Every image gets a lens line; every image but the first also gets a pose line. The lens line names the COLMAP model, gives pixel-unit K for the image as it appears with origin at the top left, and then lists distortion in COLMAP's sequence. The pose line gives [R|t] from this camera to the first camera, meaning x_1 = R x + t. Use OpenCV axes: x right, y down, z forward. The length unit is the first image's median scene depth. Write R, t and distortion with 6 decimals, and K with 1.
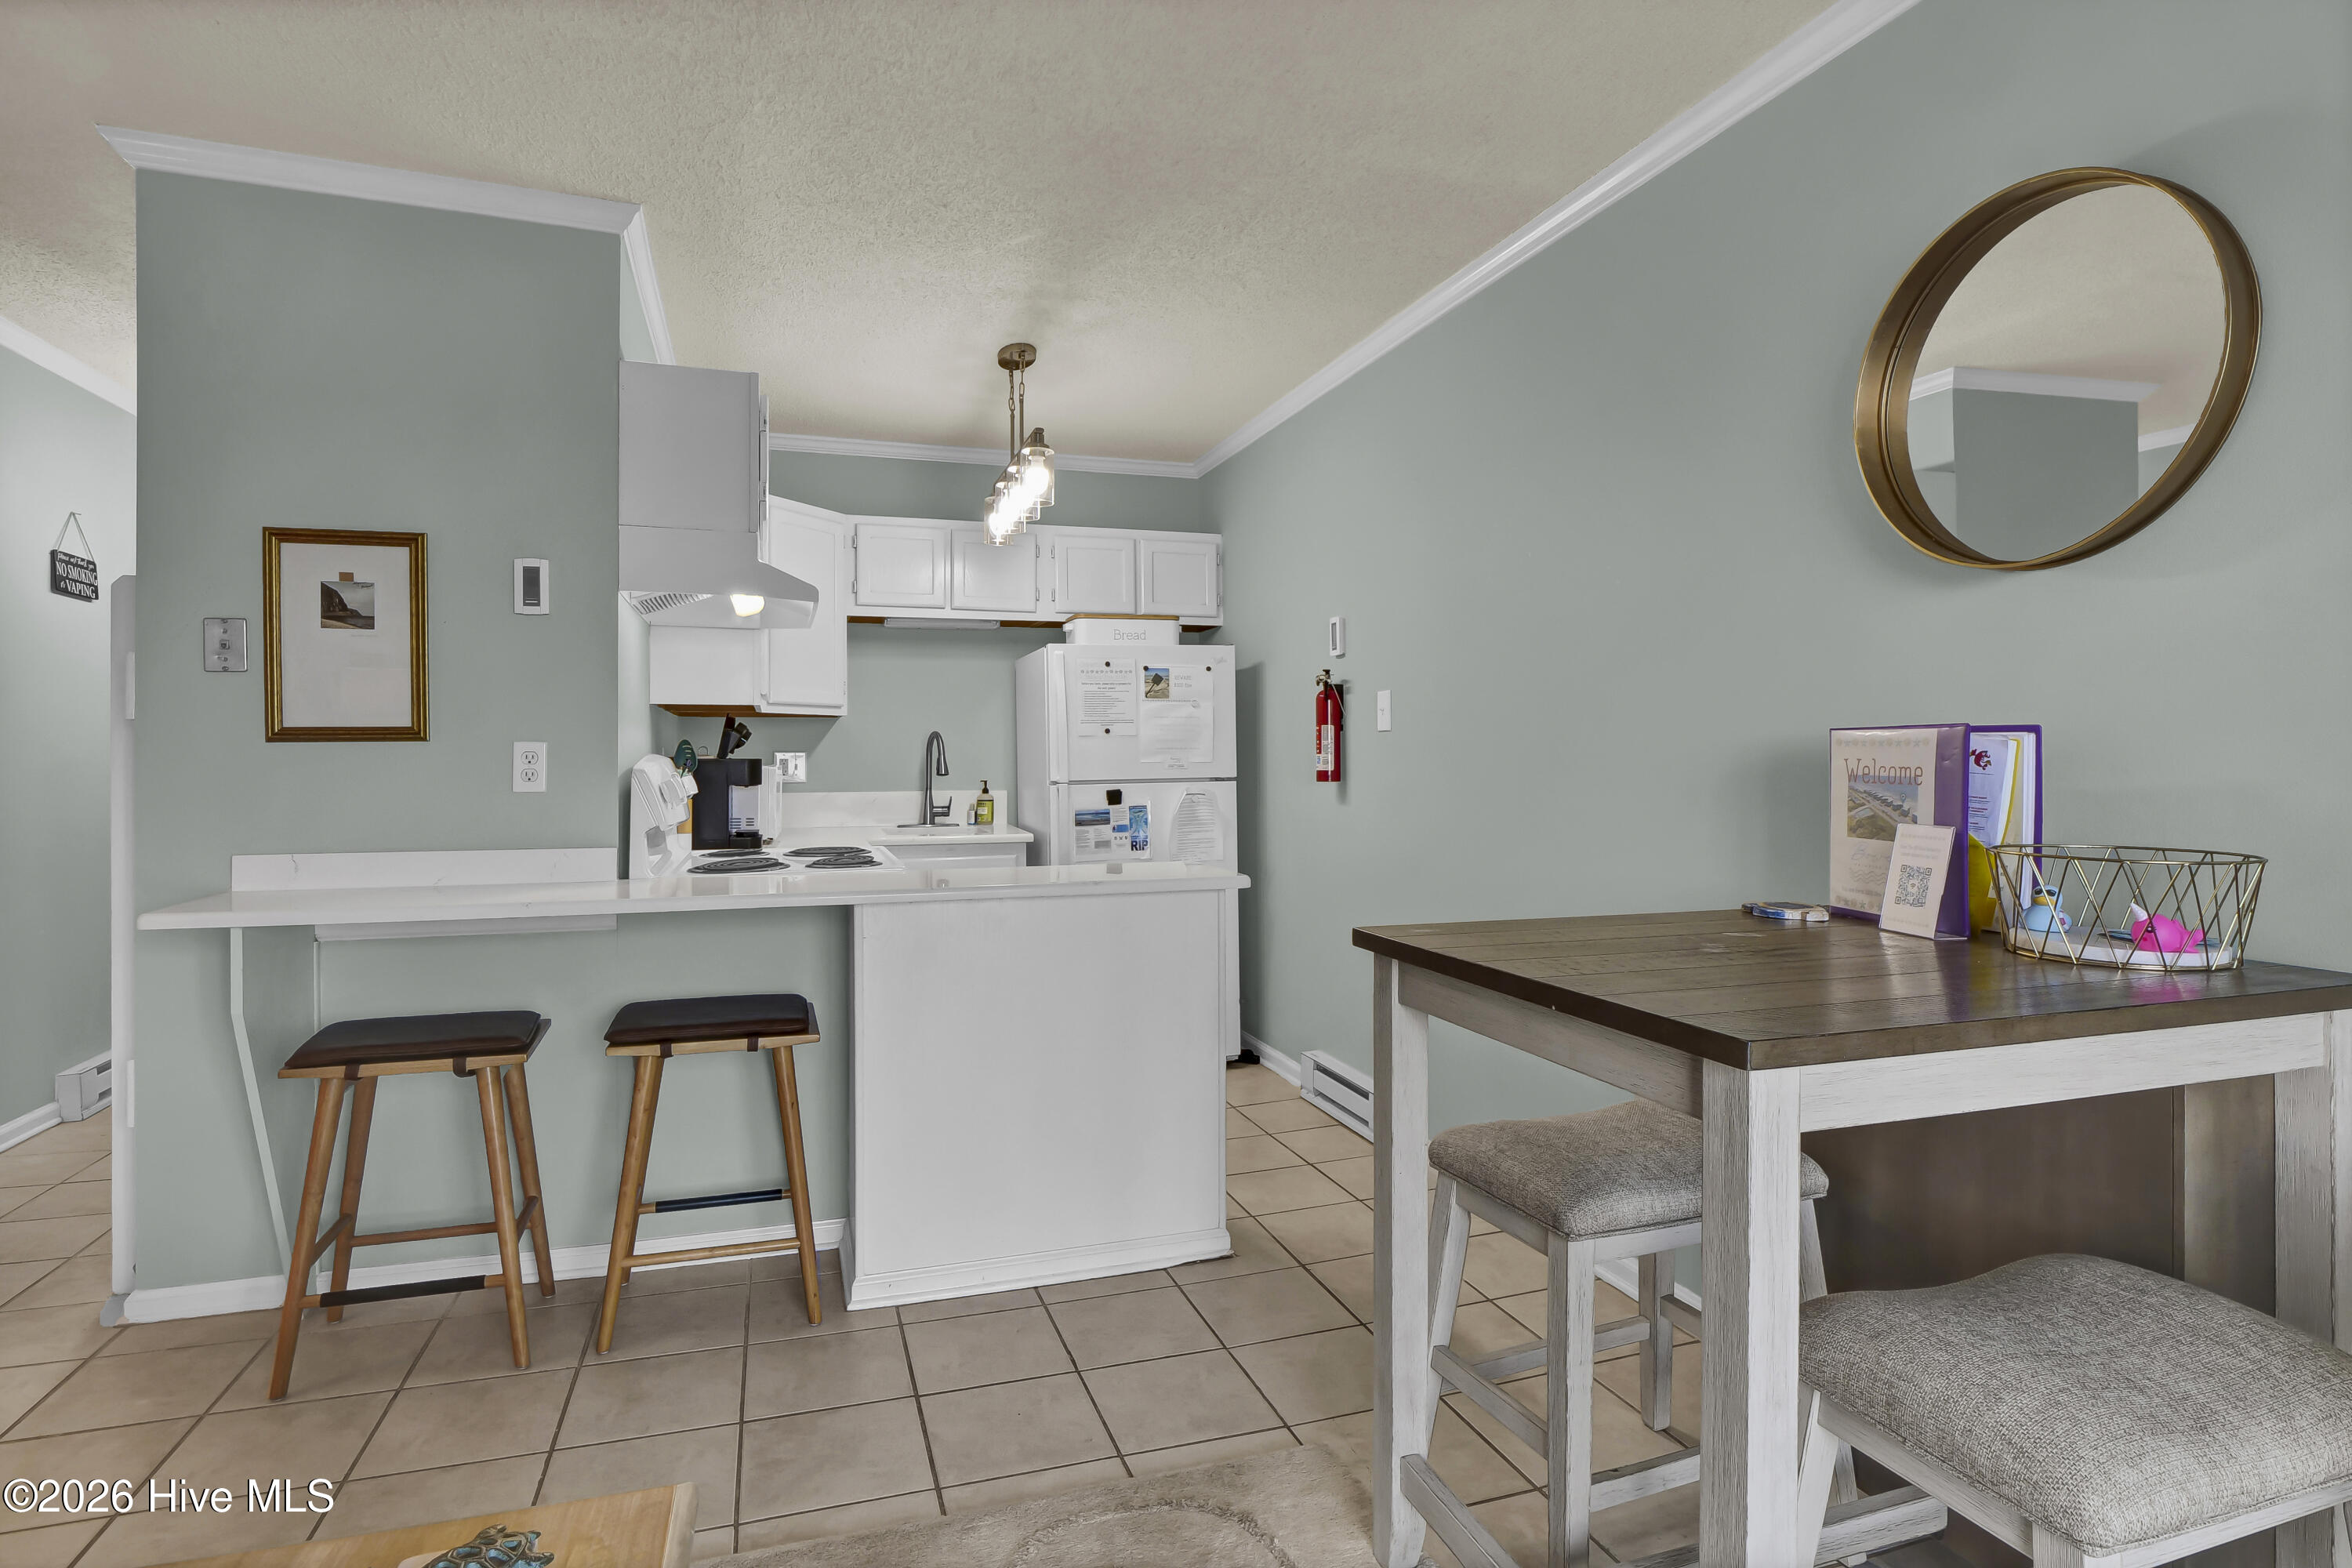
lens RADIAL K [[1199.1, 0, 1171.7], [0, 1199.1, 759.6], [0, 0, 1]] dist [-0.012434, -0.002317]
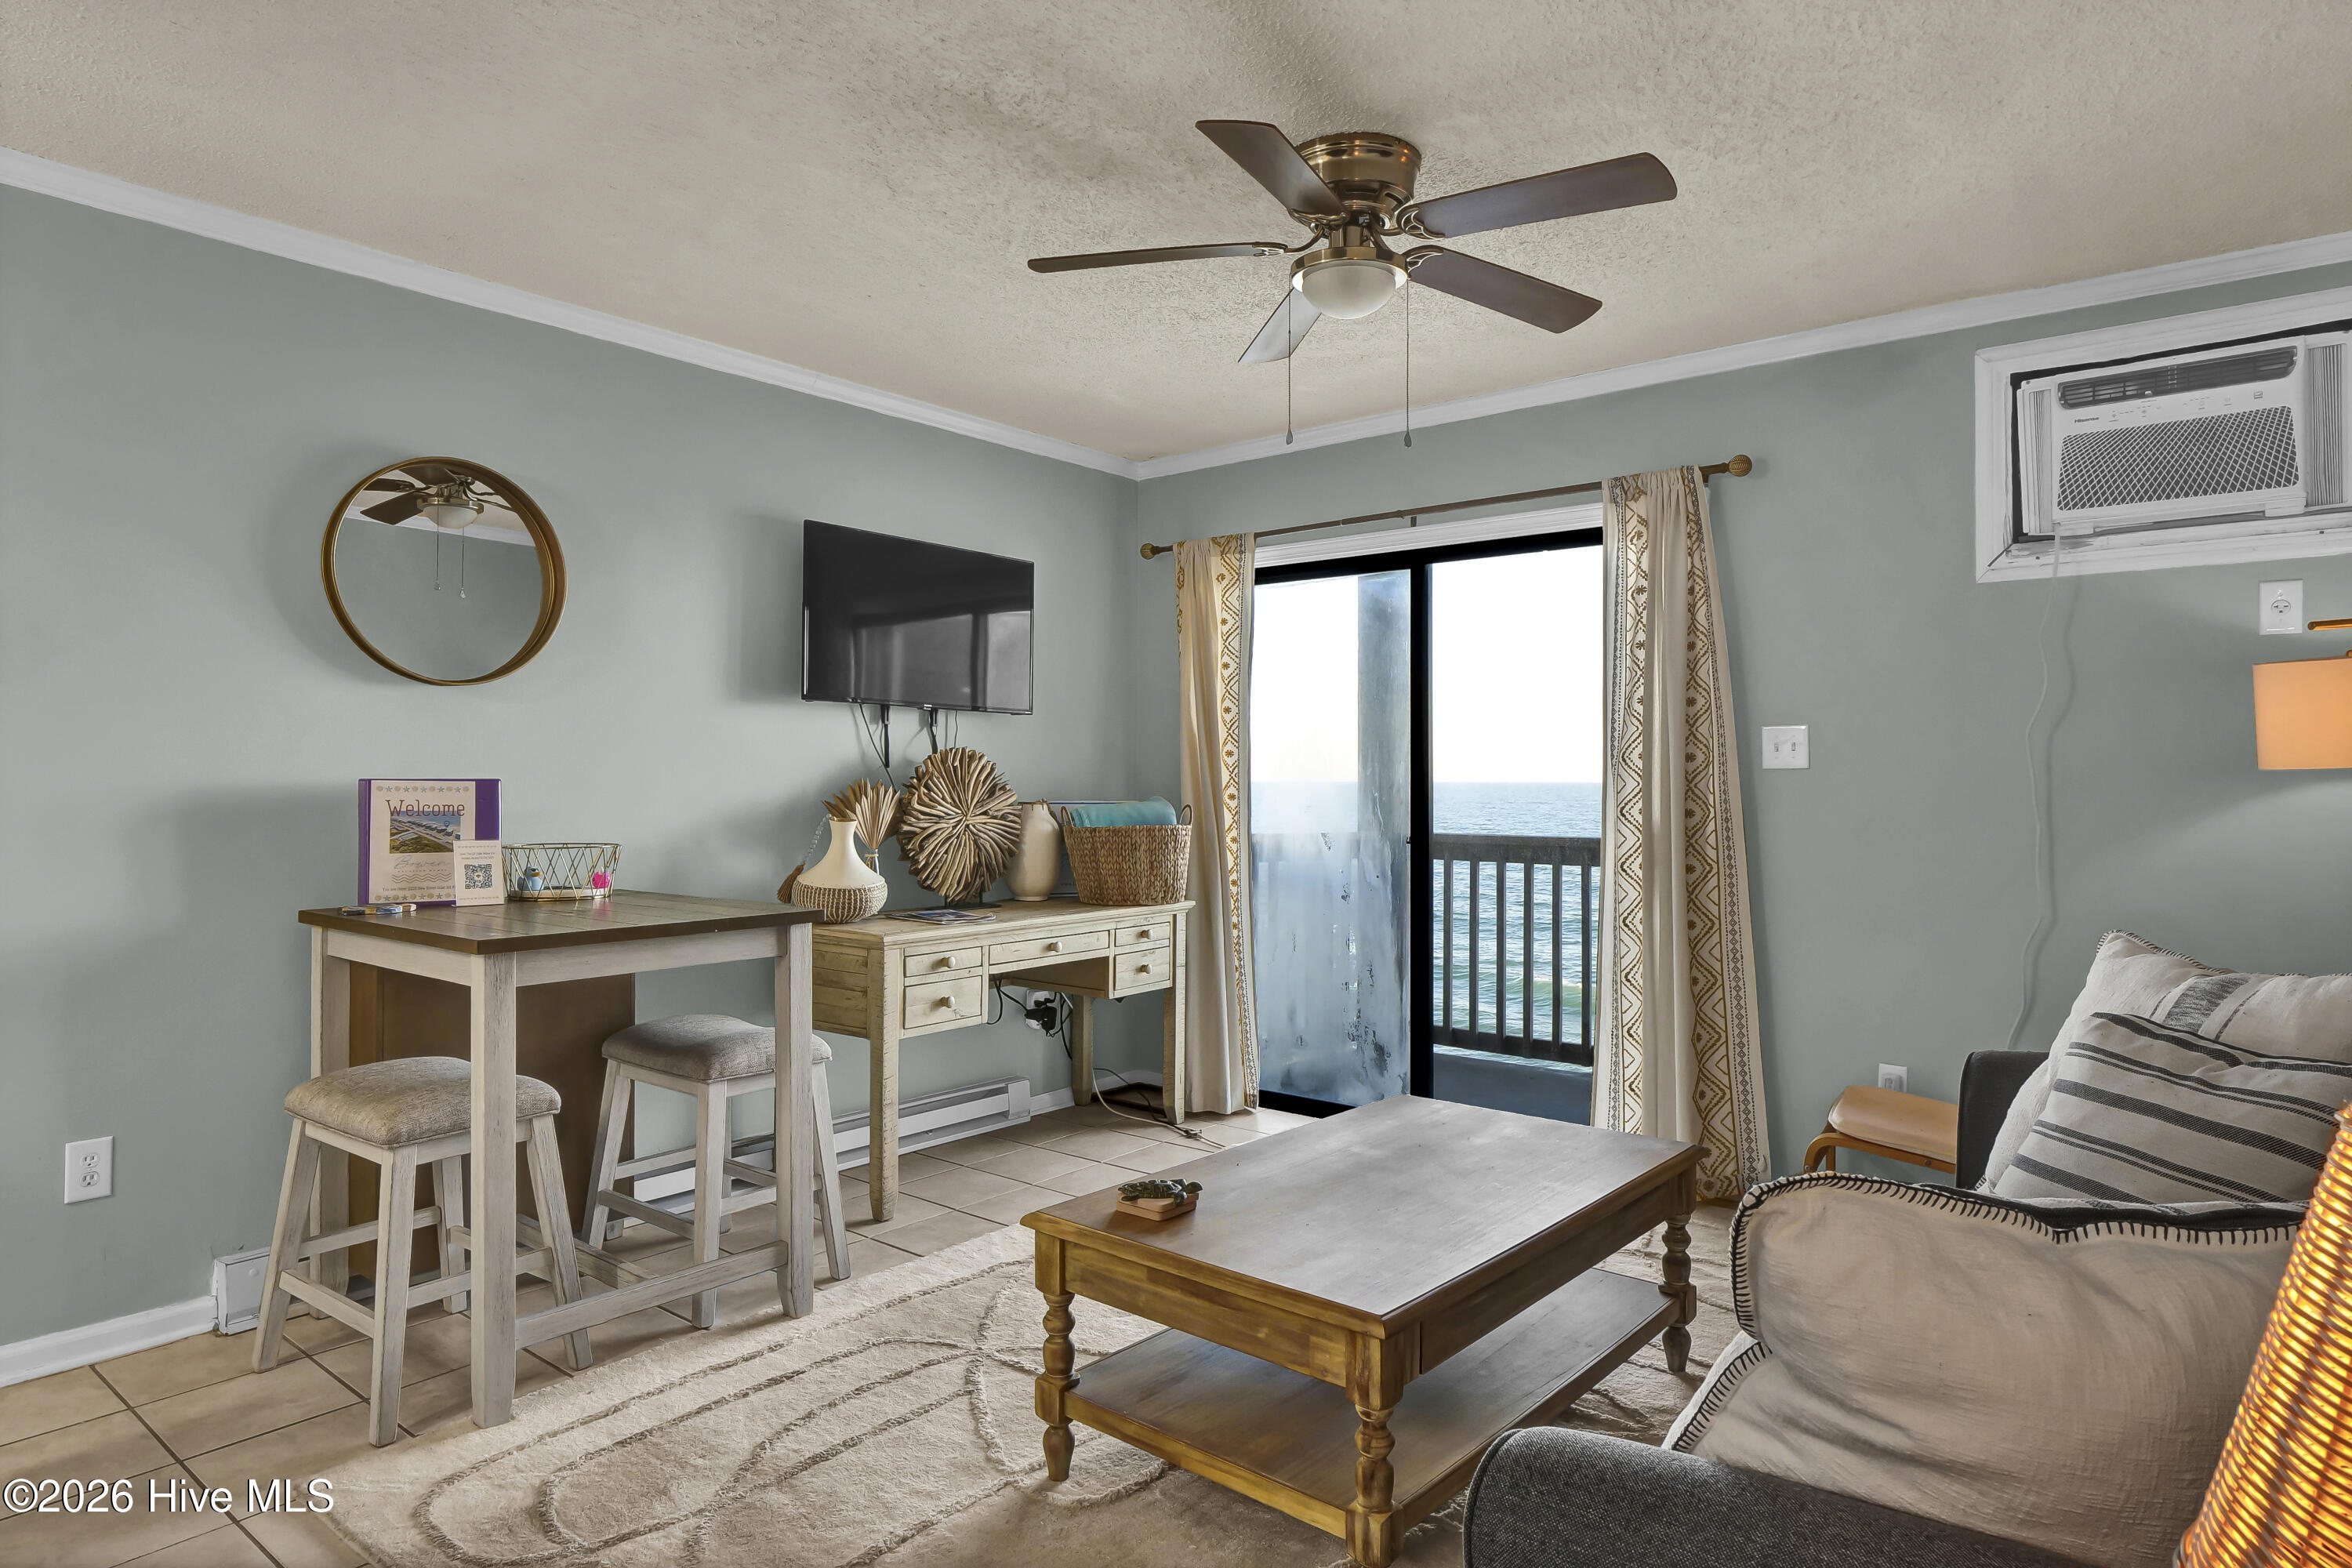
lens RADIAL K [[1375.6, 0, 1137.7], [0, 1375.6, 763.9], [0, 0, 1]] dist [0.004502, -0.003146]
pose [[-0.510901, 0.009104, 0.859591, -0.971753], [-0.000946, 0.999937, -0.011153, -0.019597], [-0.859639, -0.006511, -0.510861, 0.771146]]
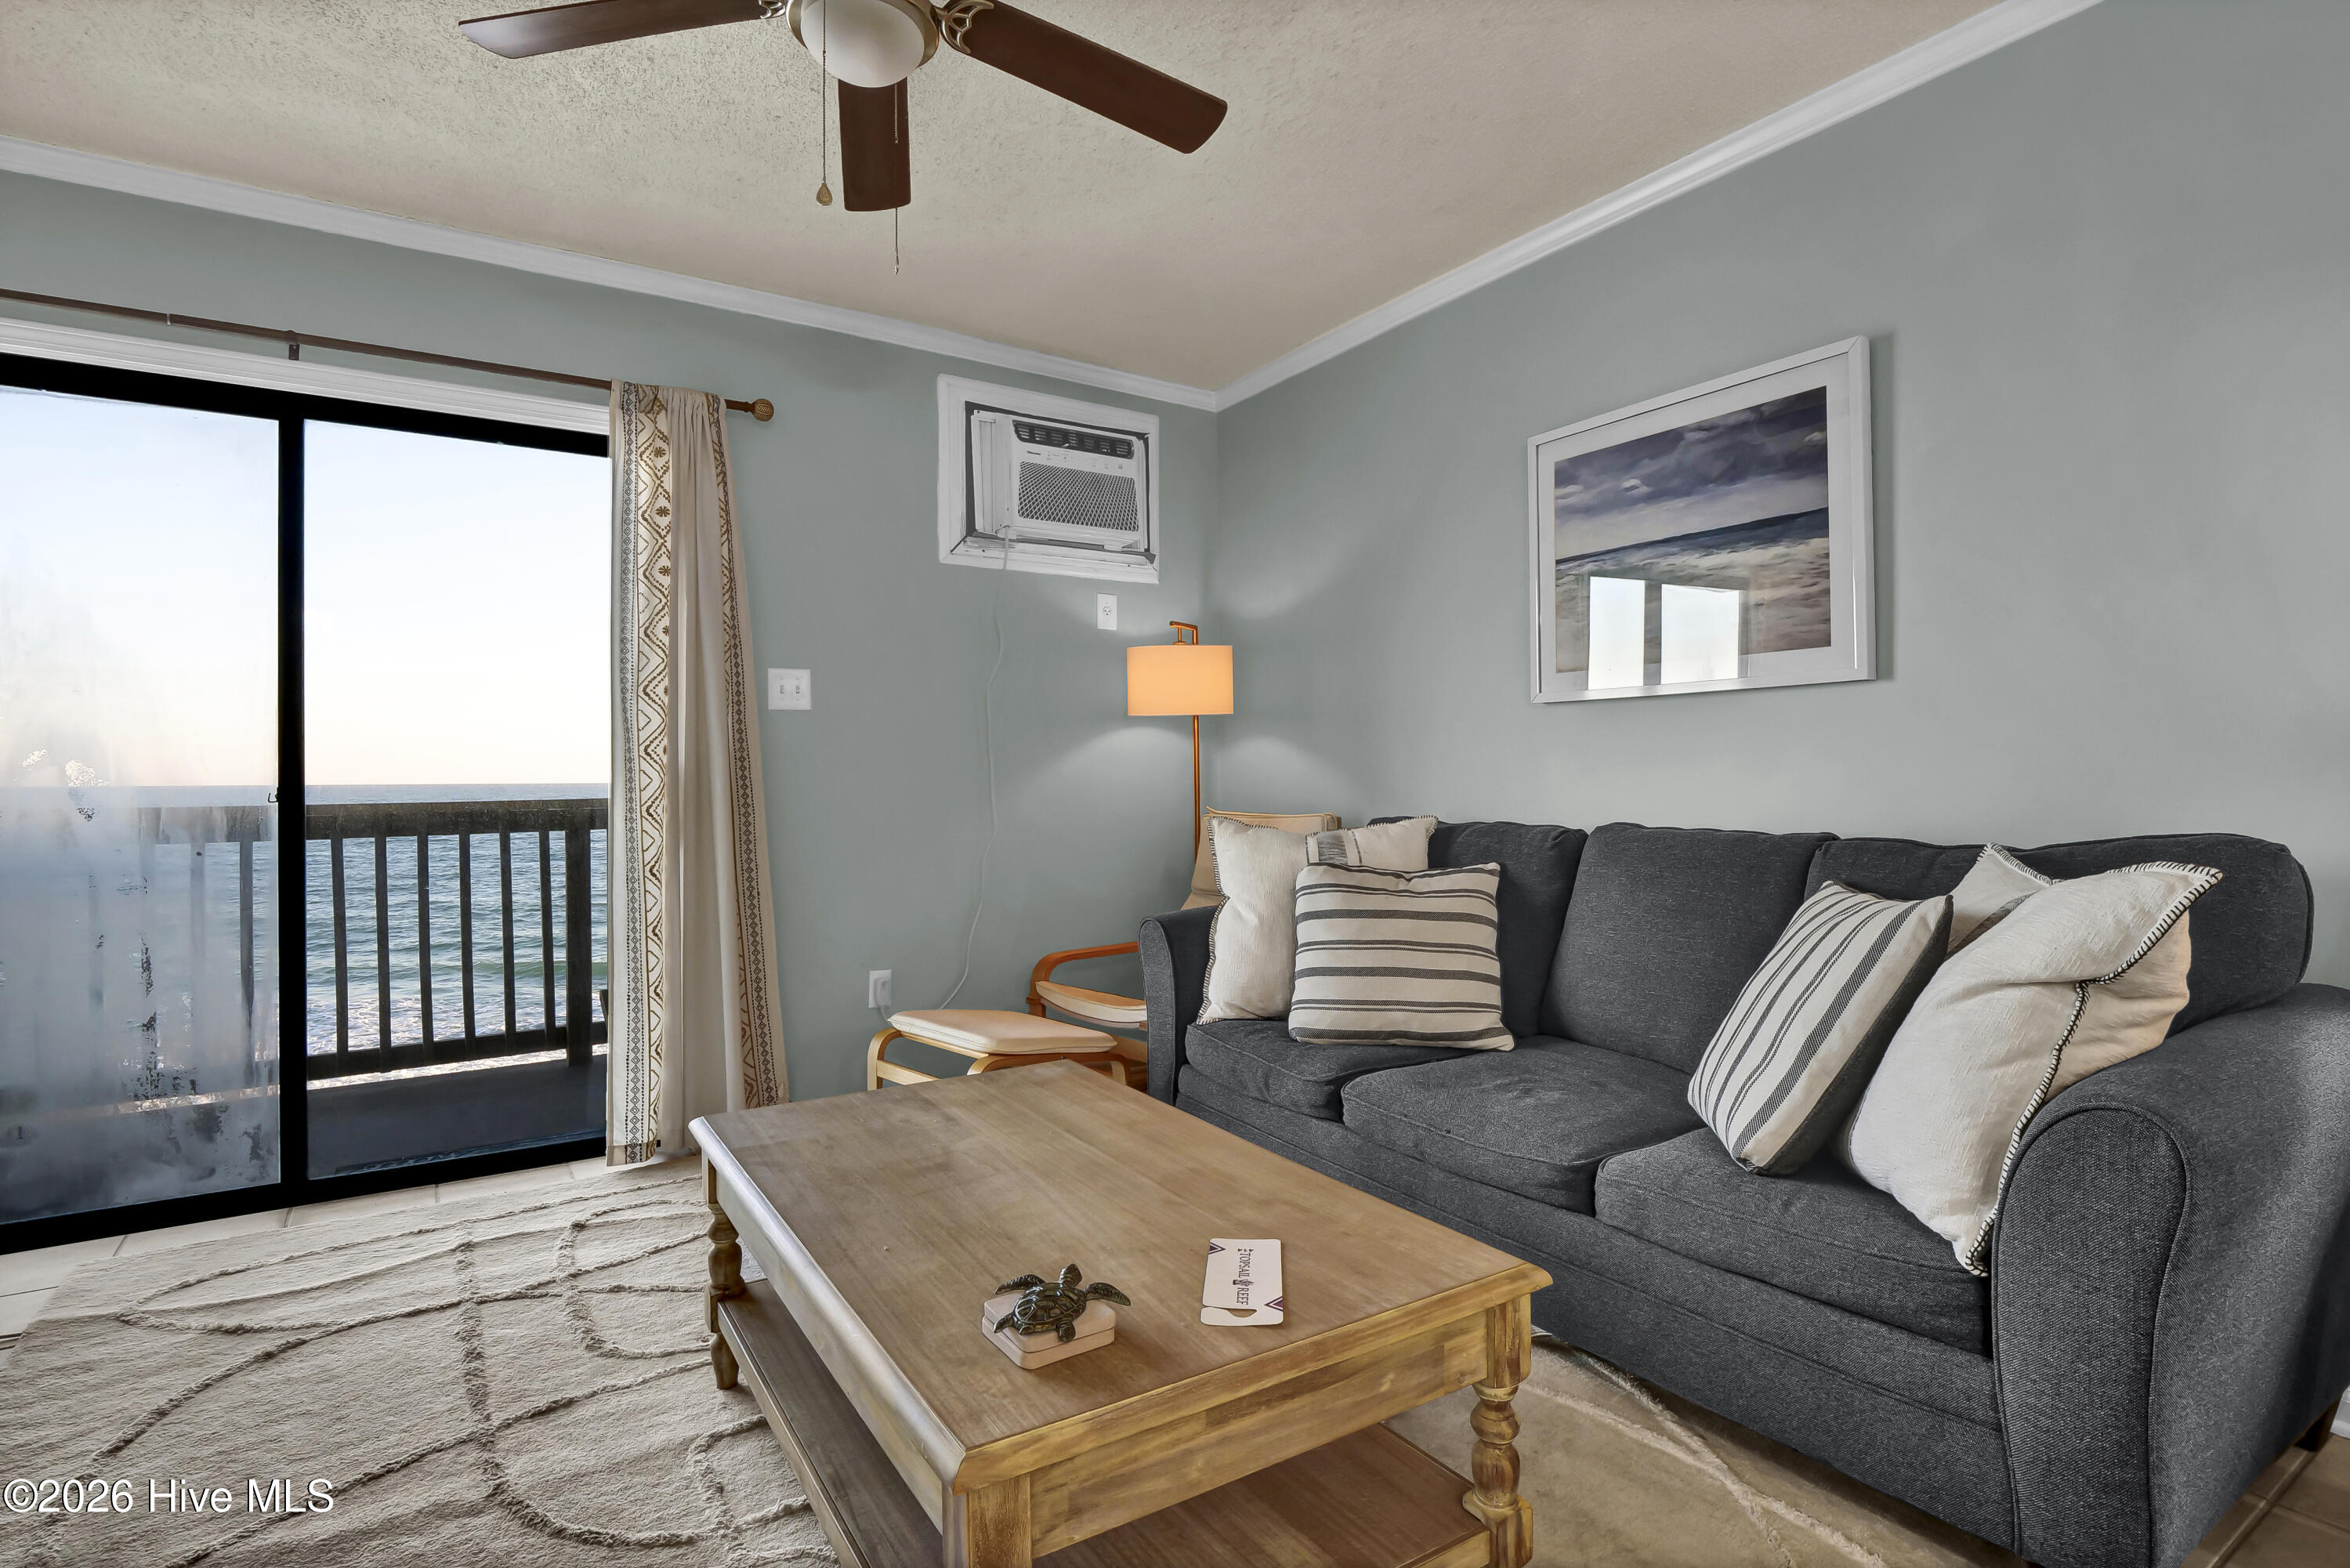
lens RADIAL K [[1171.1, 0, 1174.5], [0, 1171.1, 772.8], [0, 0, 1]] dist [-0.016235, 0.002463]
pose [[-0.965937, 0.007637, -0.258664, -0.150371], [0.008872, 0.999954, -0.003609, 0.046413], [0.258625, -0.005781, -0.965960, 0.805698]]
